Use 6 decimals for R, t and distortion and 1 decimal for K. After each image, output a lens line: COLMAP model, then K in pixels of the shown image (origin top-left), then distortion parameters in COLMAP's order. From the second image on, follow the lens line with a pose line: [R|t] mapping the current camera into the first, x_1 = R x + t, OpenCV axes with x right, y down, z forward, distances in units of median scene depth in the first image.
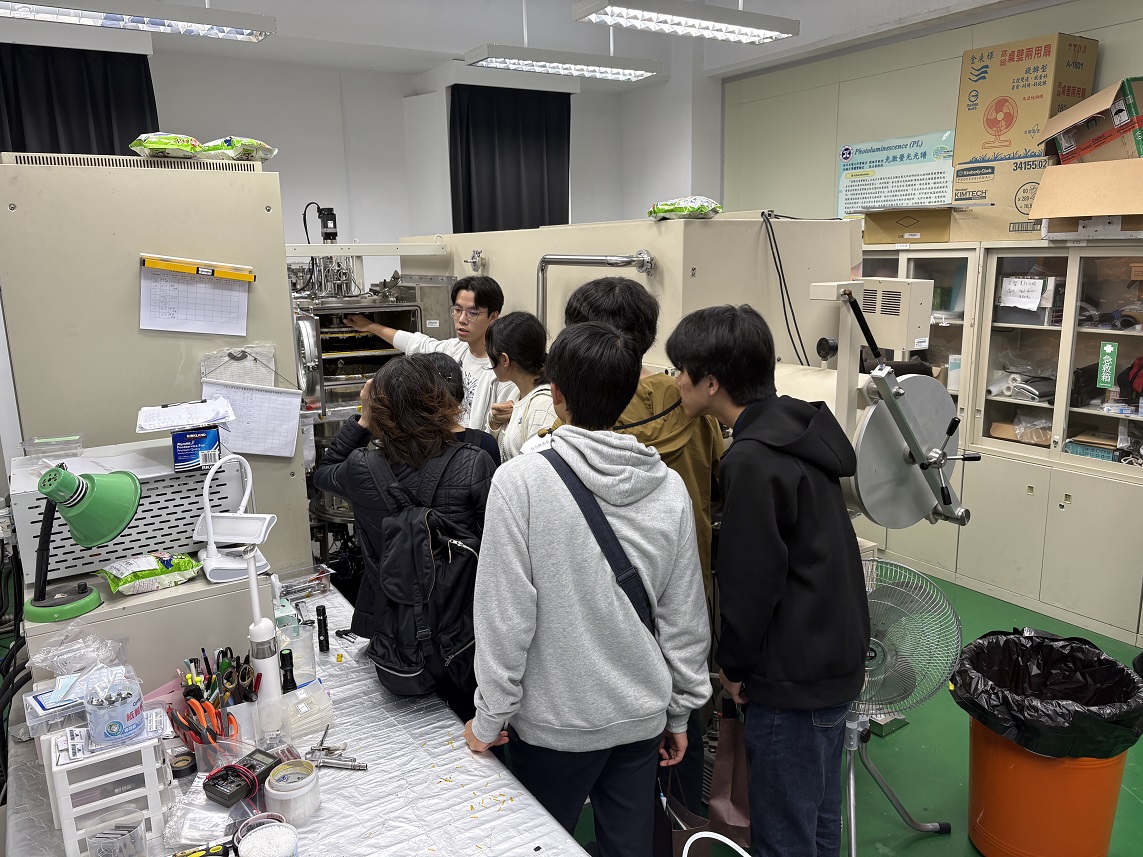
lens RADIAL K [[871.4, 0, 571.5], [0, 871.4, 428.5], [0, 0, 1]] dist [0.006752, 0.000890]
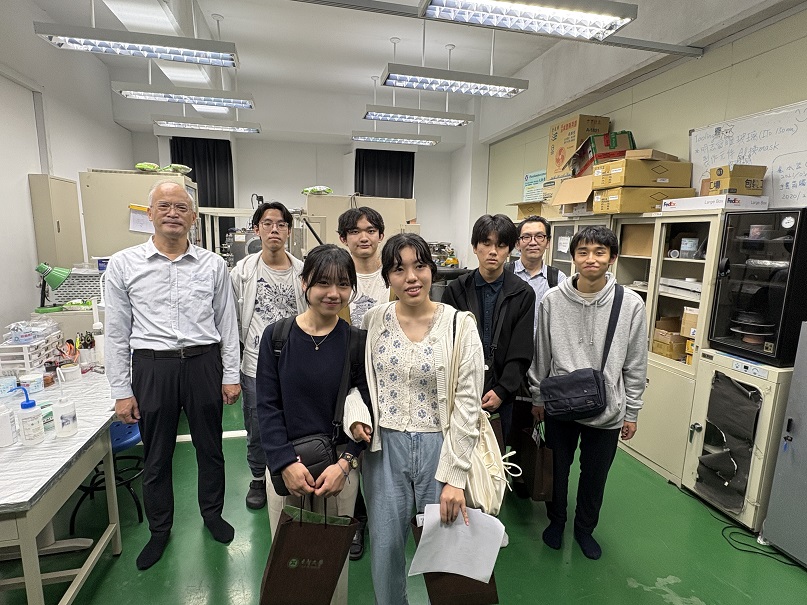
lens RADIAL K [[420.7, 0, 403.5], [0, 420.7, 302.5], [0, 0, 1]] dist [-0.000598, -0.000257]
pose [[0.949233, 0.090483, -0.301279, 0.457242], [-0.101542, 0.994605, -0.021218, 0.034768], [0.297734, 0.050734, 0.953300, -0.020567]]
